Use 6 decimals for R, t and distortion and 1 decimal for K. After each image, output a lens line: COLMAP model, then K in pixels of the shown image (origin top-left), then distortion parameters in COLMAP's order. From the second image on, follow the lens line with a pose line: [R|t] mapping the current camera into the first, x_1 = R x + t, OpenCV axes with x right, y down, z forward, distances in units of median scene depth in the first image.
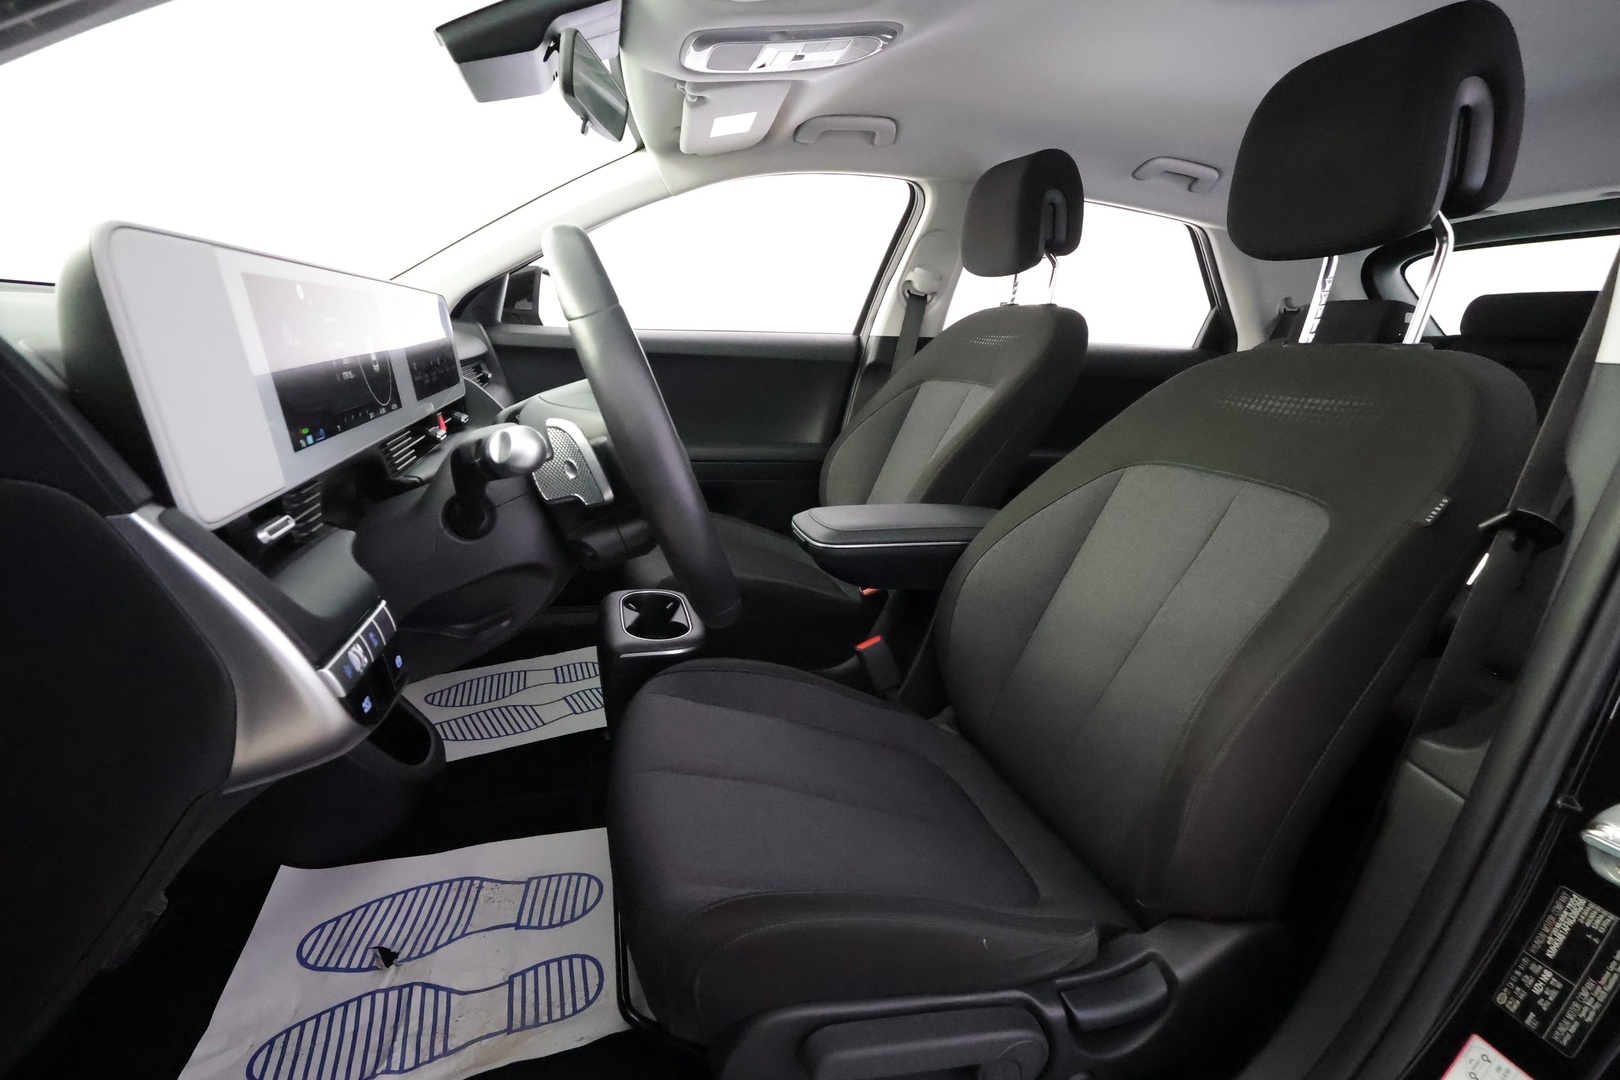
lens RADIAL K [[761.2, 0, 803.3], [0, 761.2, 542.1], [0, 0, 1]] dist [0.000855, 0.007069]
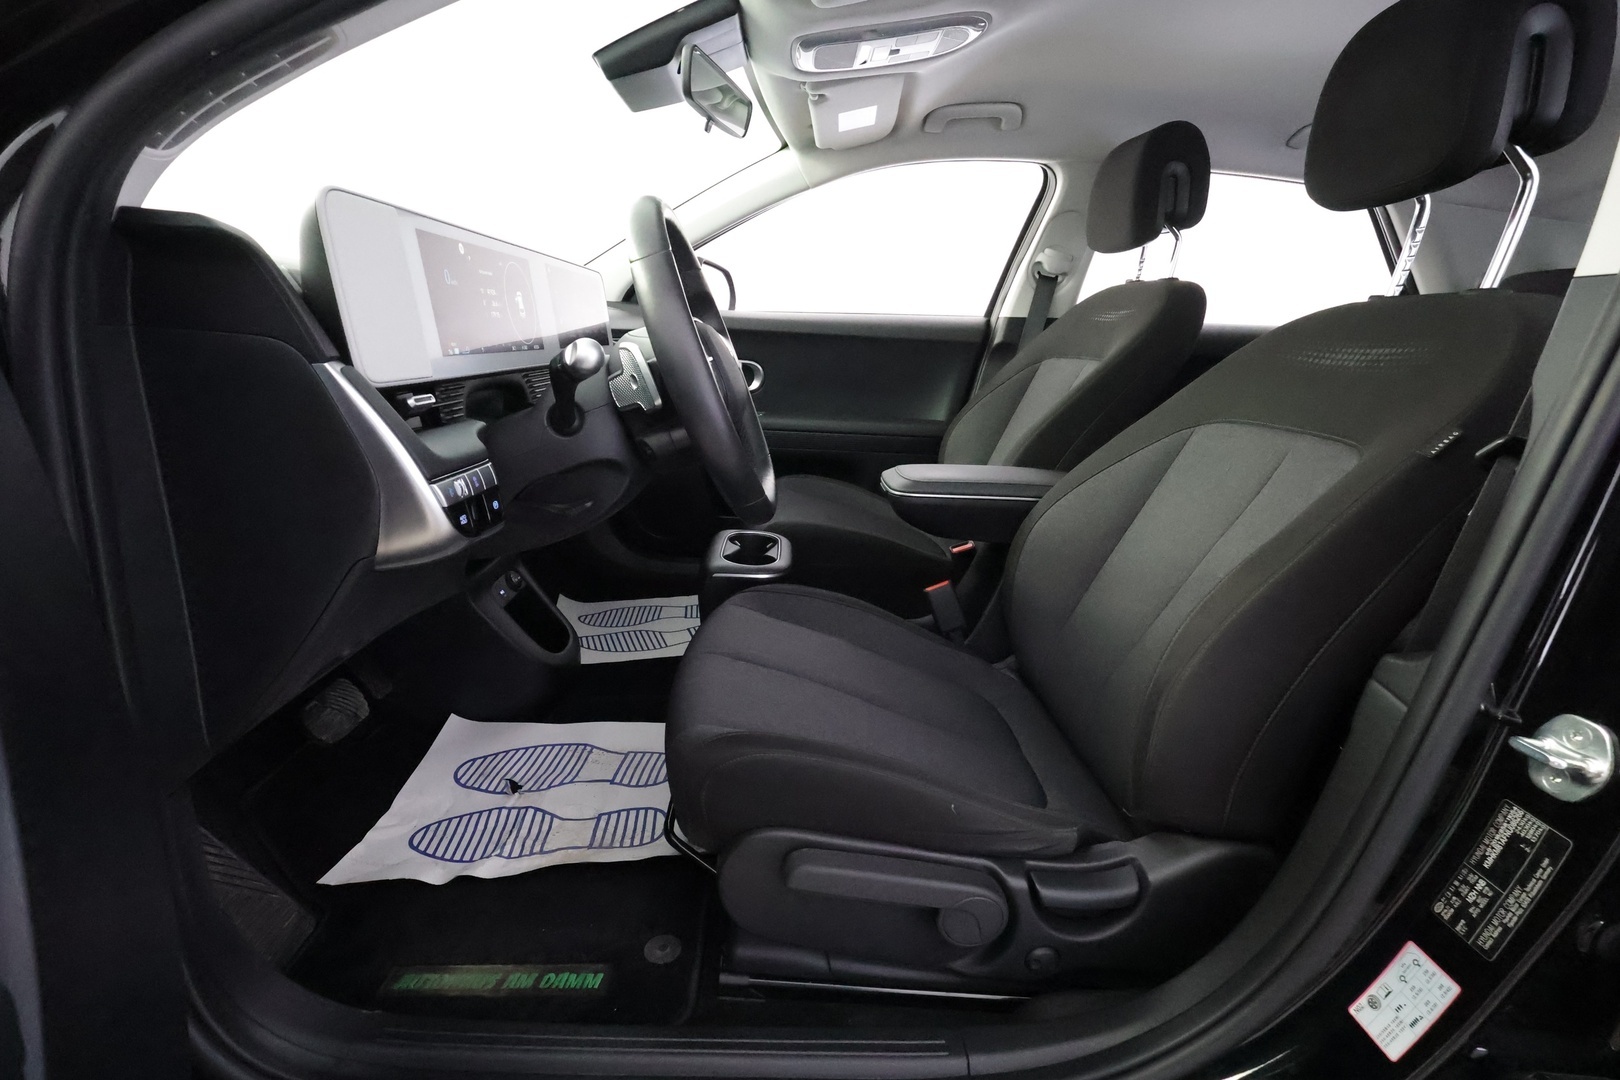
lens RADIAL K [[761.2, 0, 803.3], [0, 761.2, 542.1], [0, 0, 1]] dist [0.000855, 0.007069]
pose [[0.969307, 0.061464, -0.238046, 0.187617], [-0.063742, 0.997965, -0.001878, 0.102684], [0.237446, 0.016994, 0.971252, -0.117663]]
